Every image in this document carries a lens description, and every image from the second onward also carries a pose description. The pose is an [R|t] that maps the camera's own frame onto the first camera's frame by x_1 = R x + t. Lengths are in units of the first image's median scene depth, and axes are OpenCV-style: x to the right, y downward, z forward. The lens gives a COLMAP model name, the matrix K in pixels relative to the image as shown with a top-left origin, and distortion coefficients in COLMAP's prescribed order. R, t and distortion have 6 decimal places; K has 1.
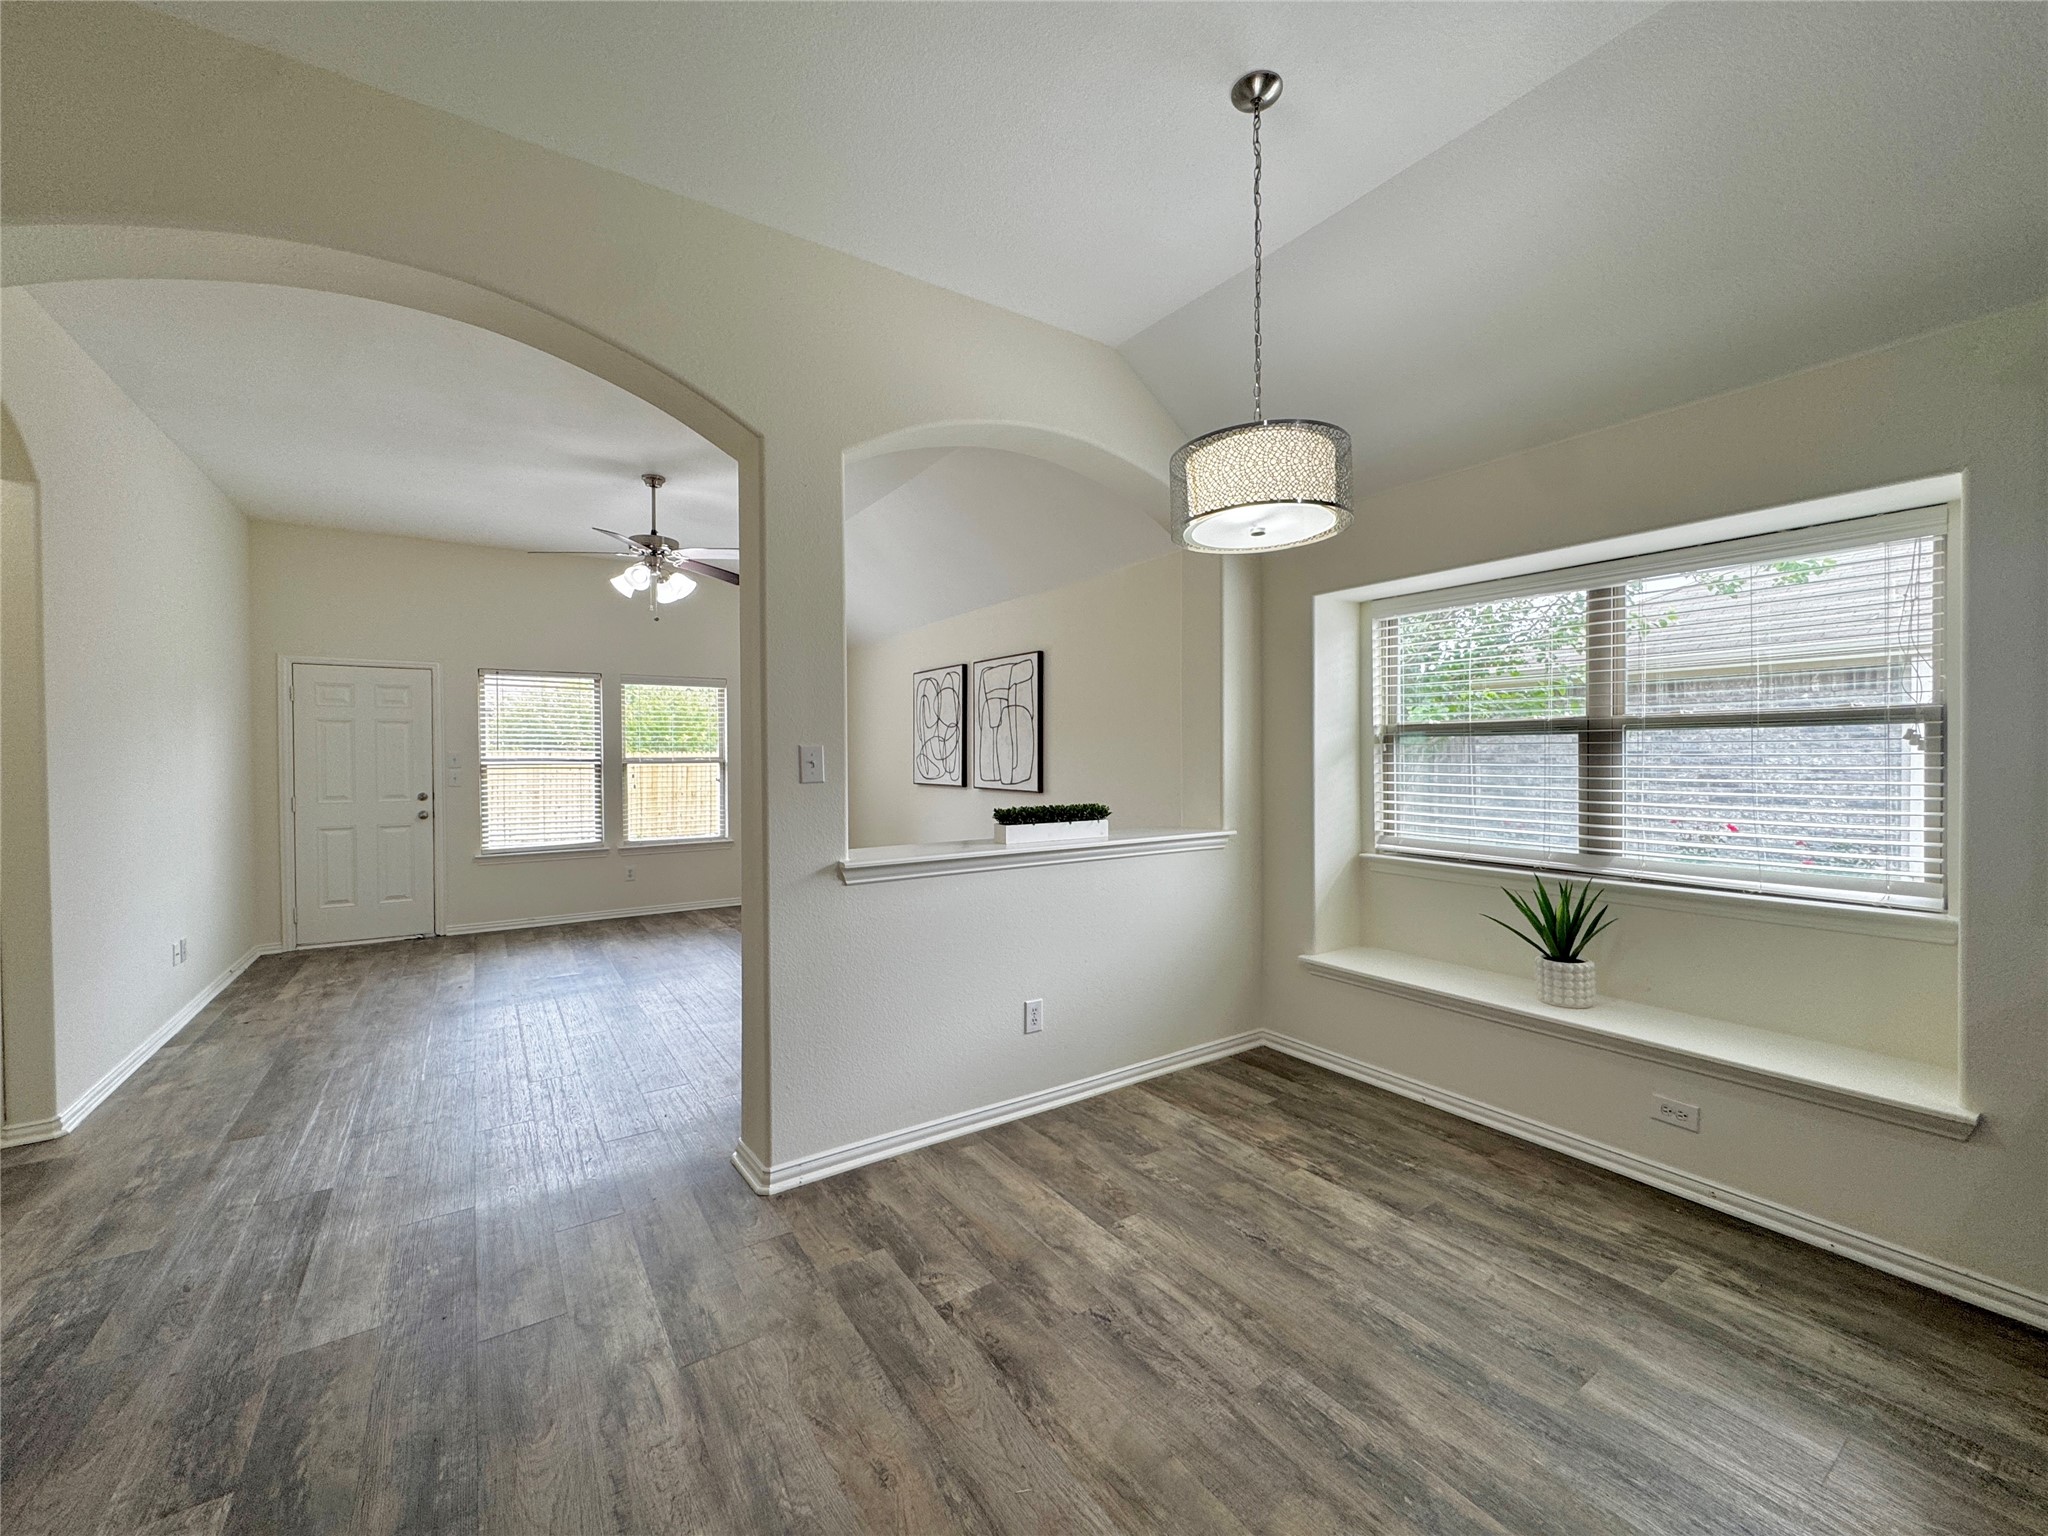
lens RADIAL K [[819.9, 0, 1022.4], [0, 819.9, 768.7], [0, 0, 1]] dist [-0.002701, 0.000071]
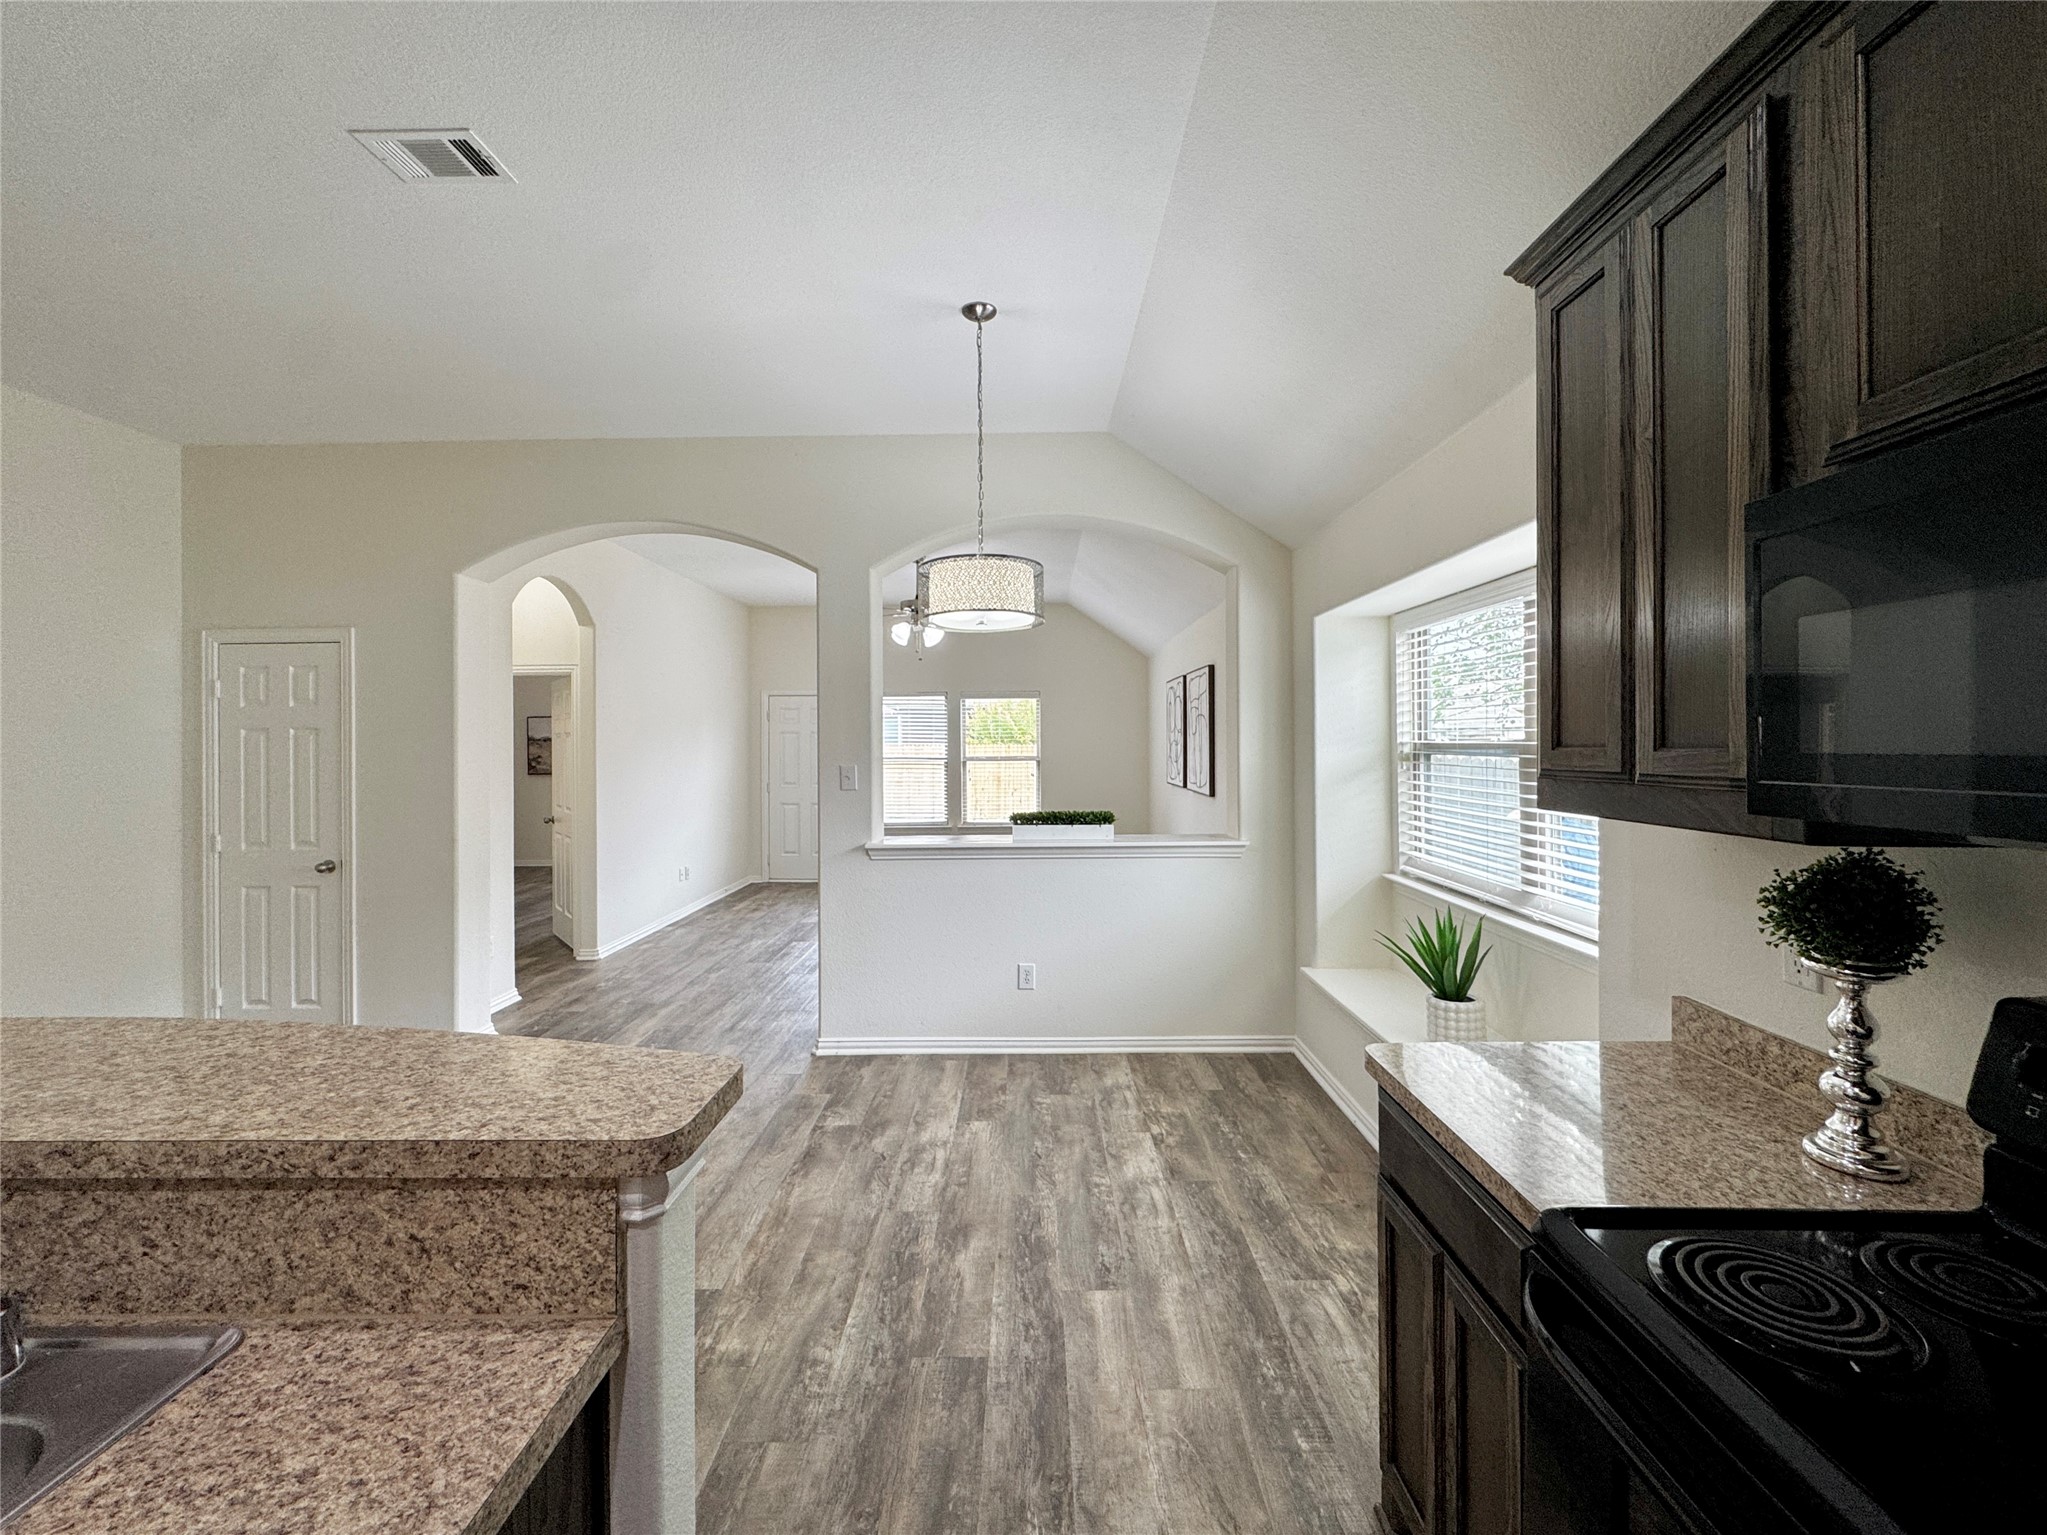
lens RADIAL K [[844.3, 0, 1022.3], [0, 844.3, 740.3], [0, 0, 1]] dist [-0.003156, 0.000120]
pose [[0.826221, -0.003097, -0.563338, 0.635540], [-0.006284, 0.999872, -0.014713, -0.038845], [0.563312, 0.015696, 0.826095, -0.077922]]
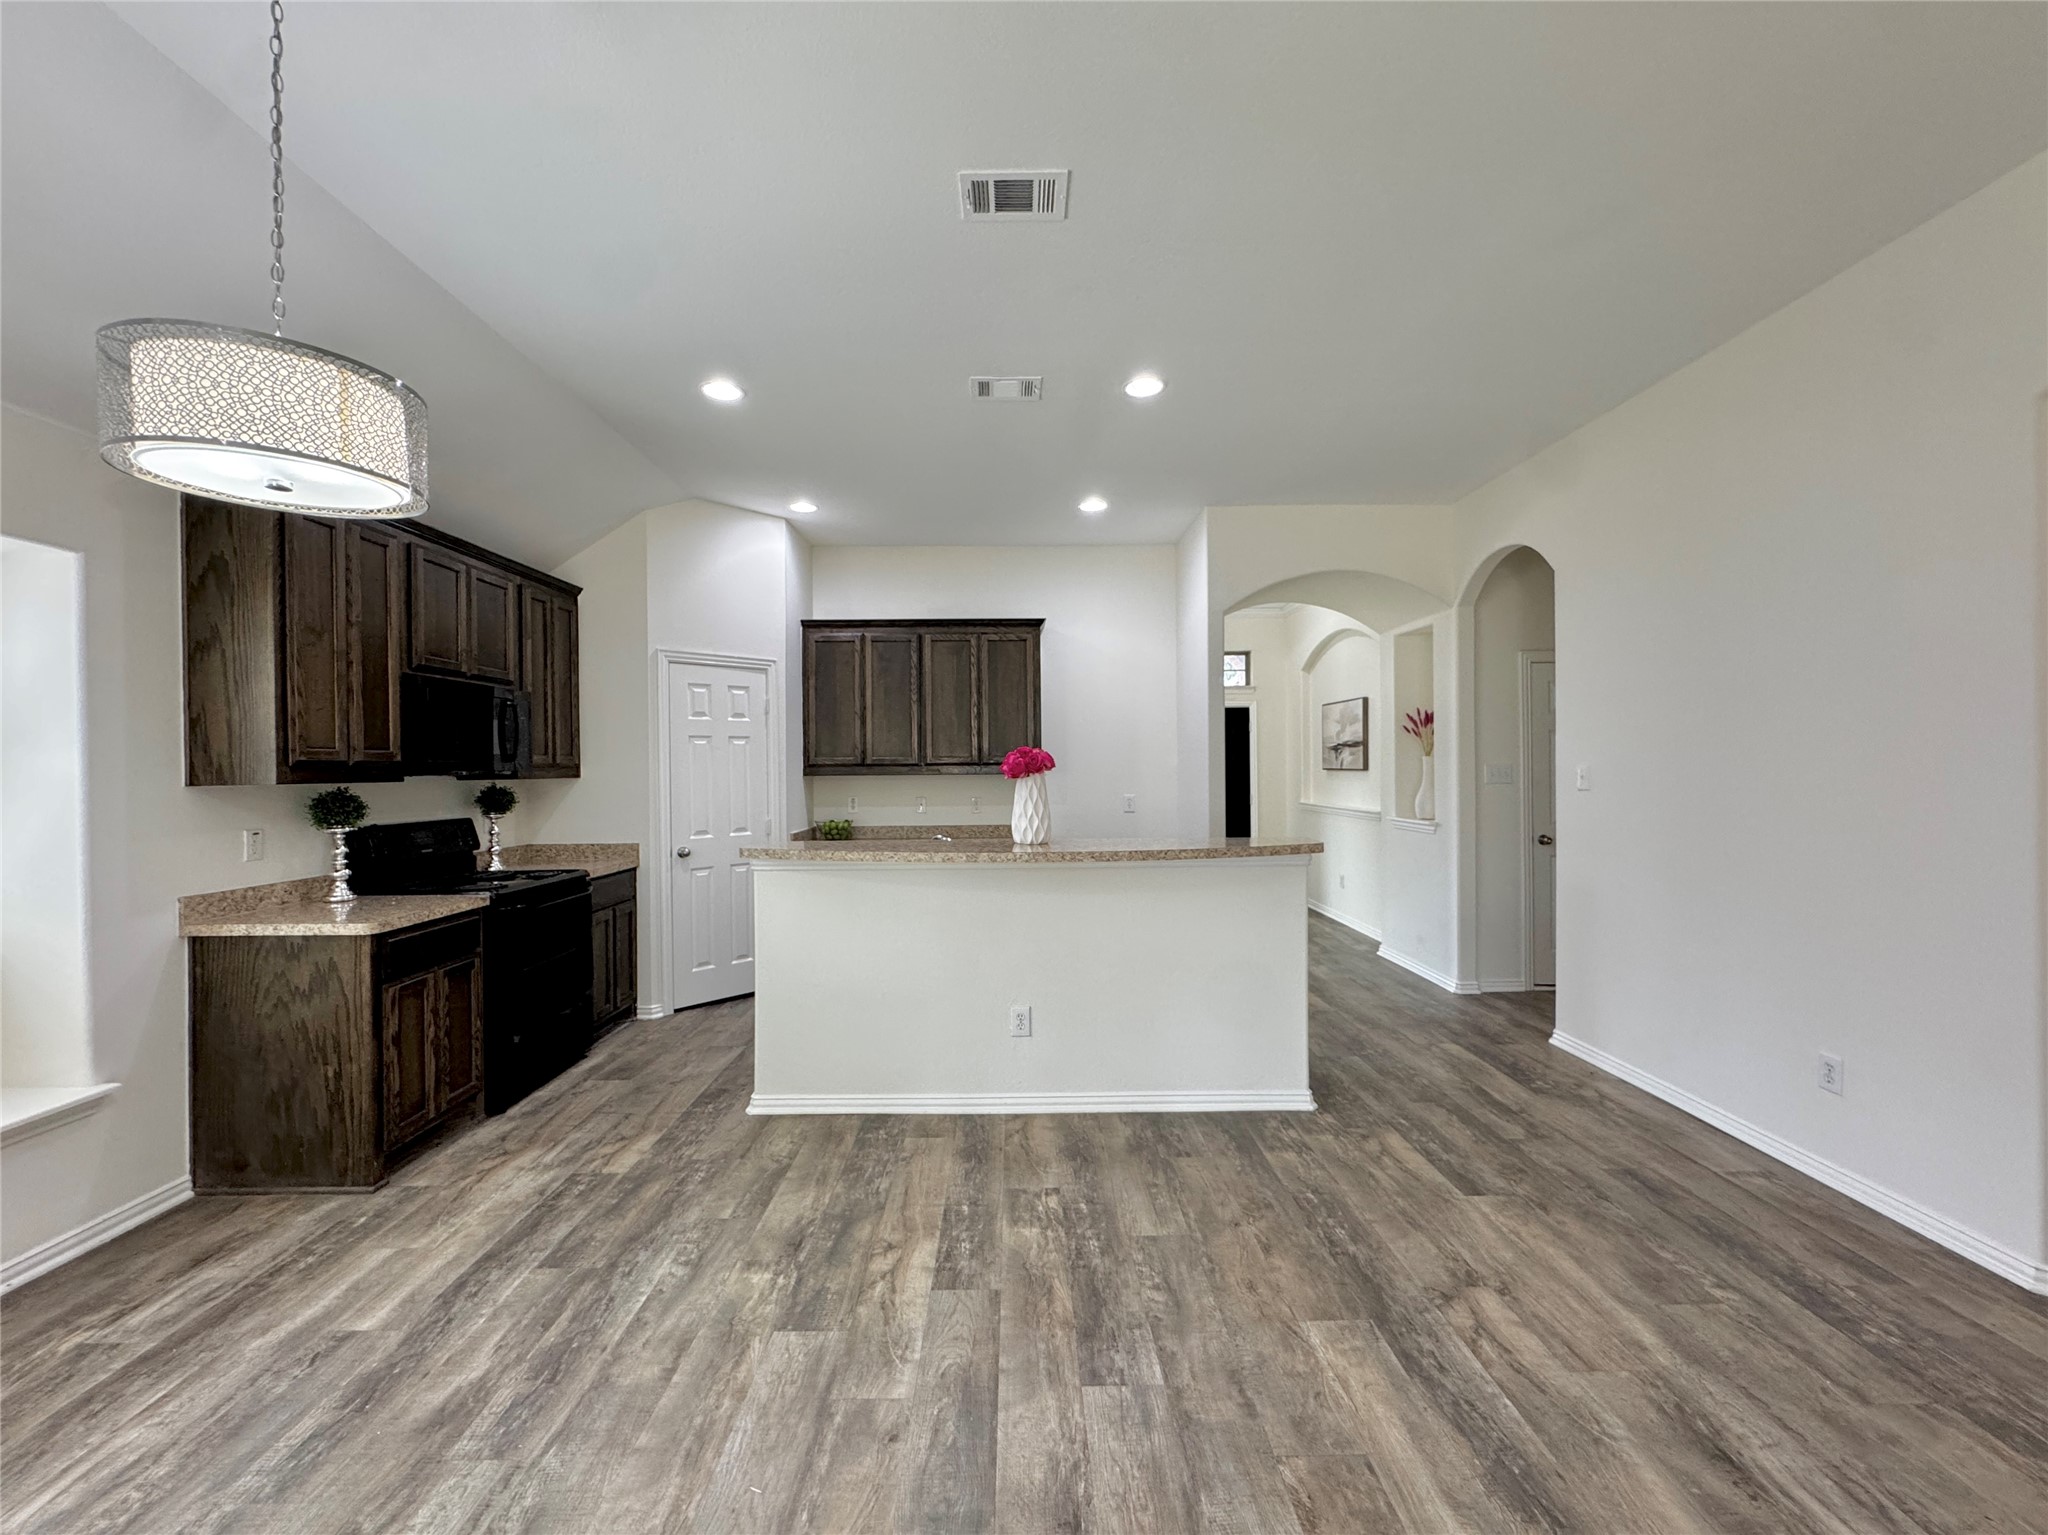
lens RADIAL K [[825.6, 0, 1019.3], [0, 825.6, 766.8], [0, 0, 1]] dist [-0.001672, -0.000207]
pose [[-0.834853, 0.013037, 0.550318, -0.359477], [0.021919, 0.999714, 0.009569, -0.018482], [-0.550036, 0.020051, -0.834900, 0.691378]]
